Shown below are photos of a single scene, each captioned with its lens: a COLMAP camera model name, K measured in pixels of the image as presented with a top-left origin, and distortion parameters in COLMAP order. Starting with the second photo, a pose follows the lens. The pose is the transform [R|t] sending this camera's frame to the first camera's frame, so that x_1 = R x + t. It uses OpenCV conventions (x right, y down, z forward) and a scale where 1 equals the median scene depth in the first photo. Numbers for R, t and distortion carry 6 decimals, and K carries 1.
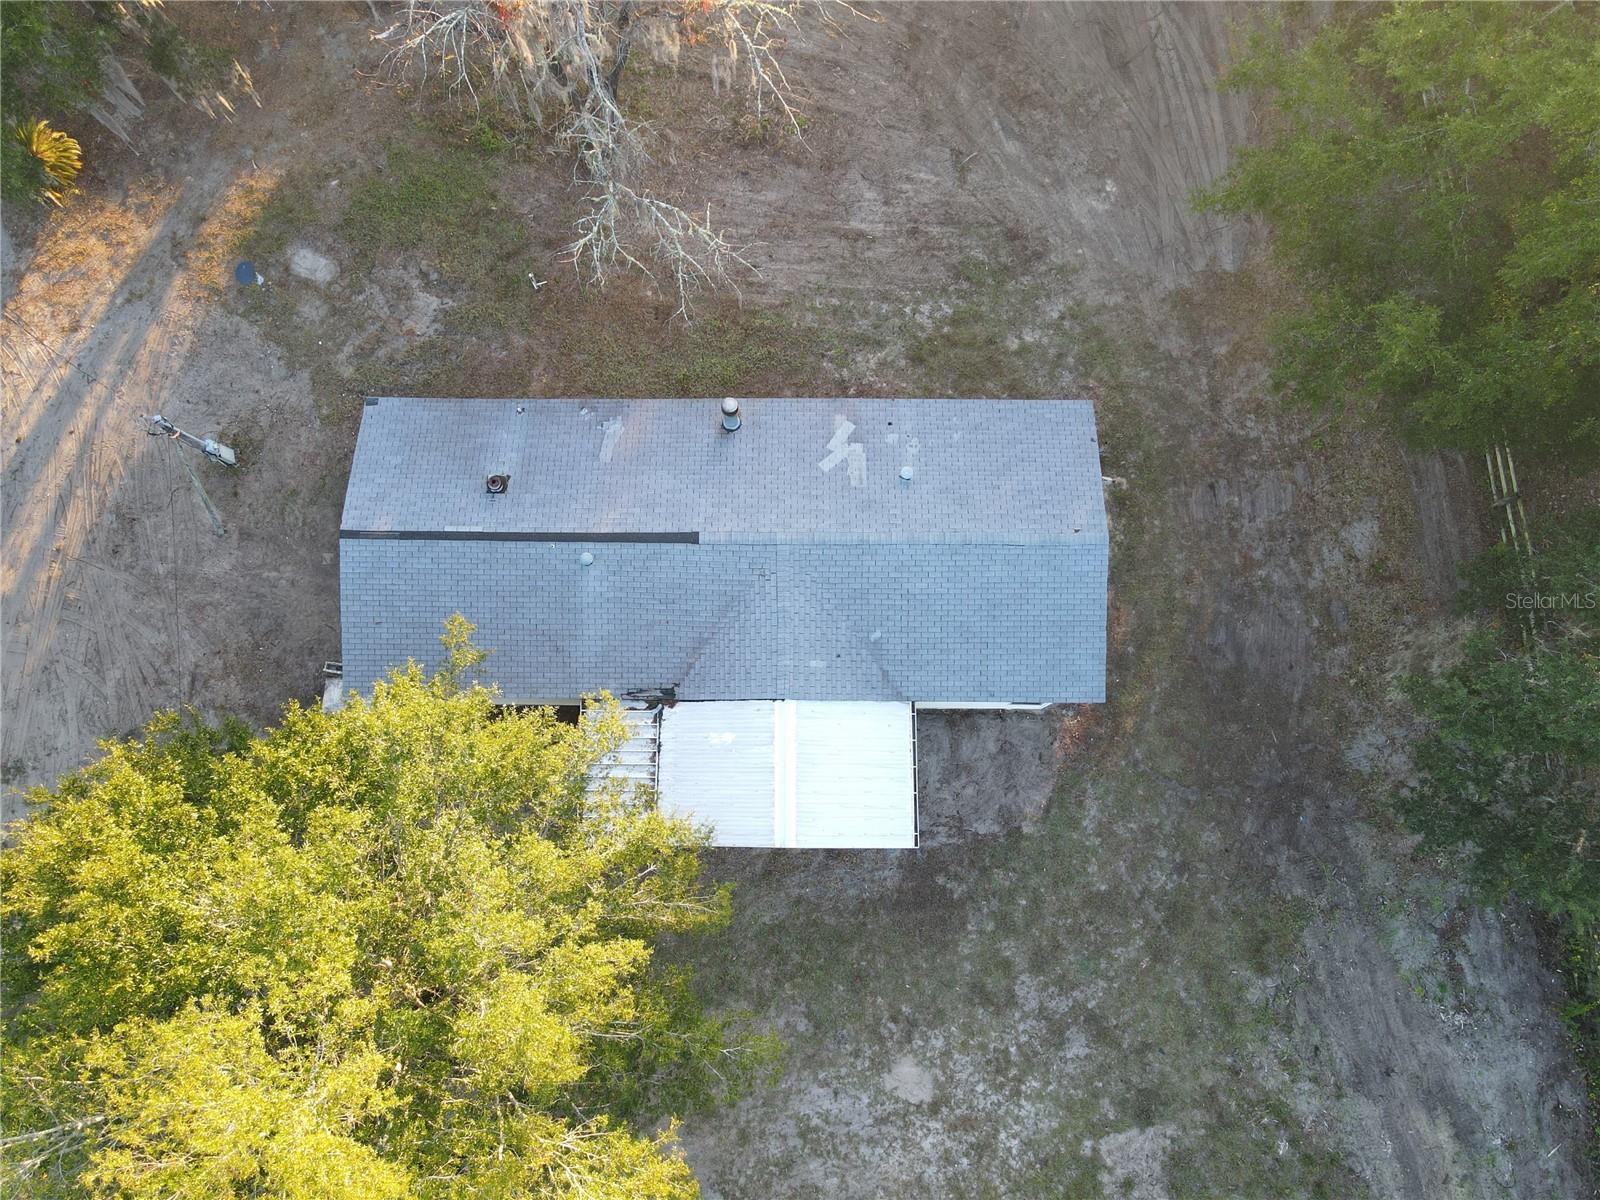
lens RADIAL K [[1167.6, 0, 794.8], [0, 1167.6, 607.9], [0, 0, 1]] dist [0.016594, 0.019611]
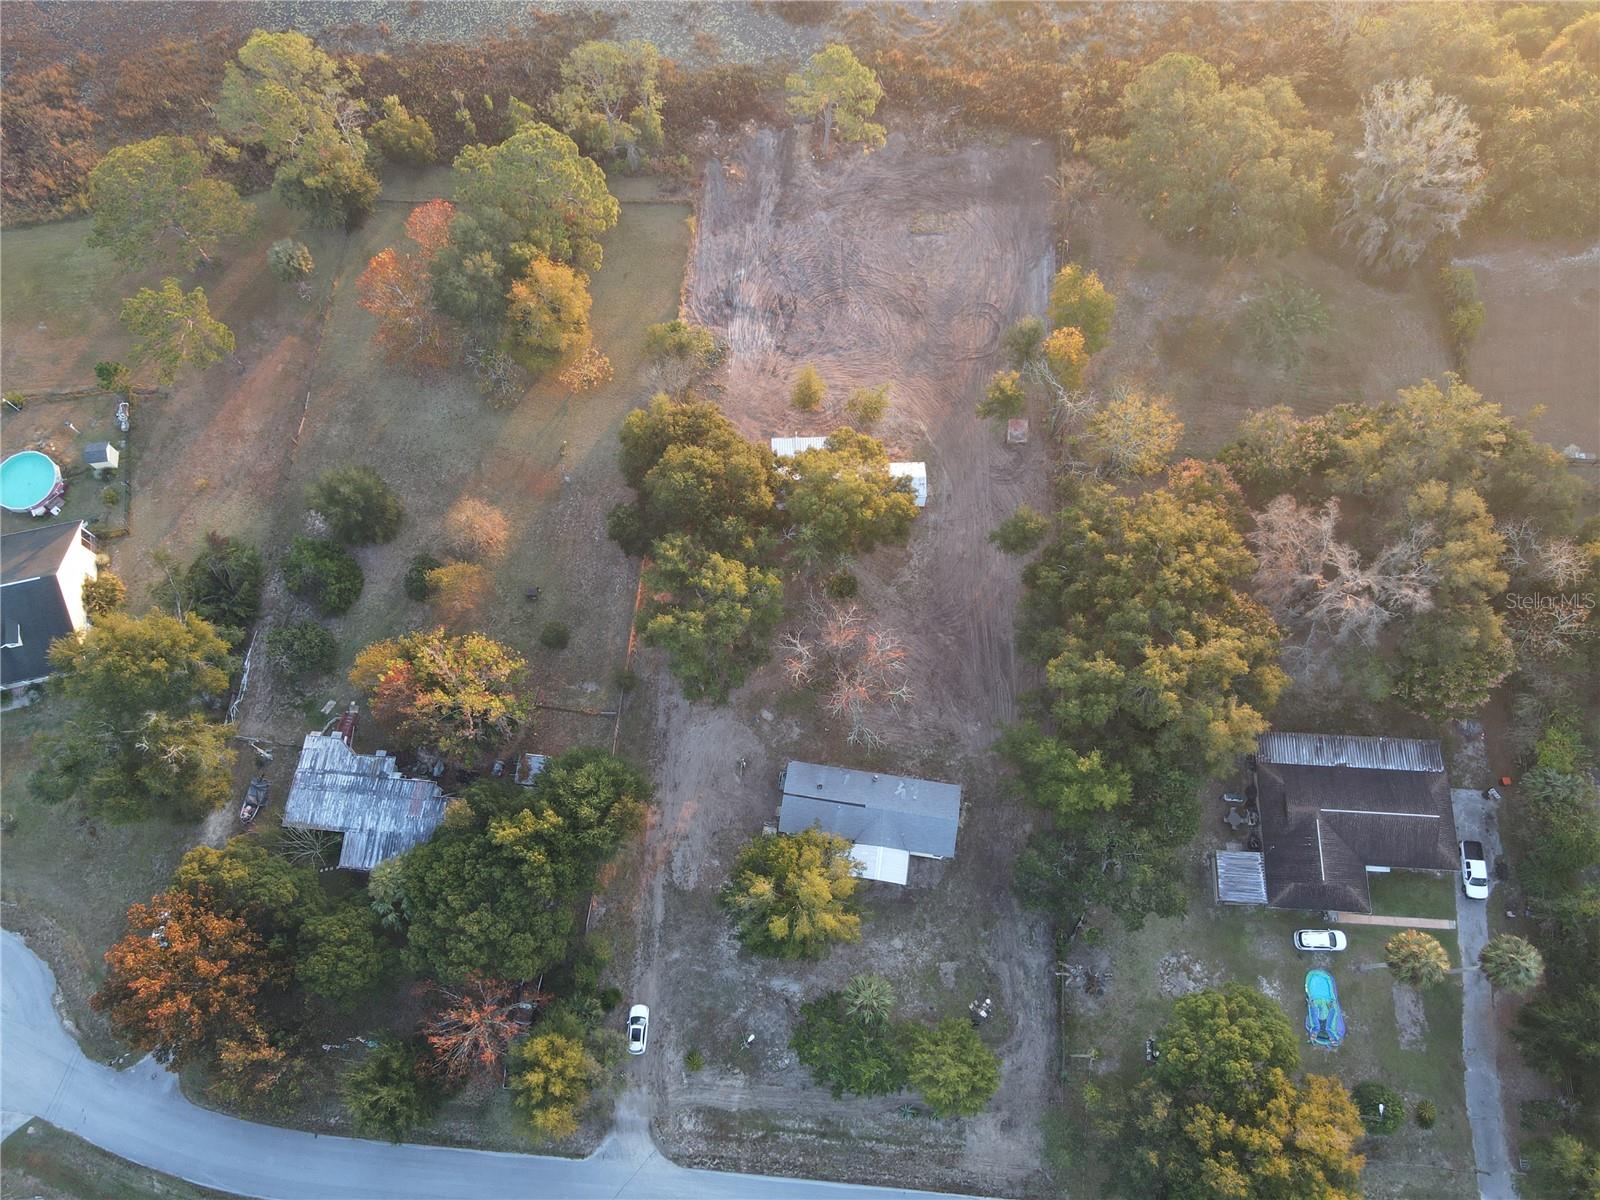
lens RADIAL K [[1167.6, 0, 794.8], [0, 1167.6, 607.9], [0, 0, 1]] dist [0.016594, 0.019611]
pose [[0.989672, 0.133298, -0.052738, -0.199976], [-0.140390, 0.975651, -0.168511, -0.008293], [0.028992, 0.174174, 0.984288, -3.265223]]
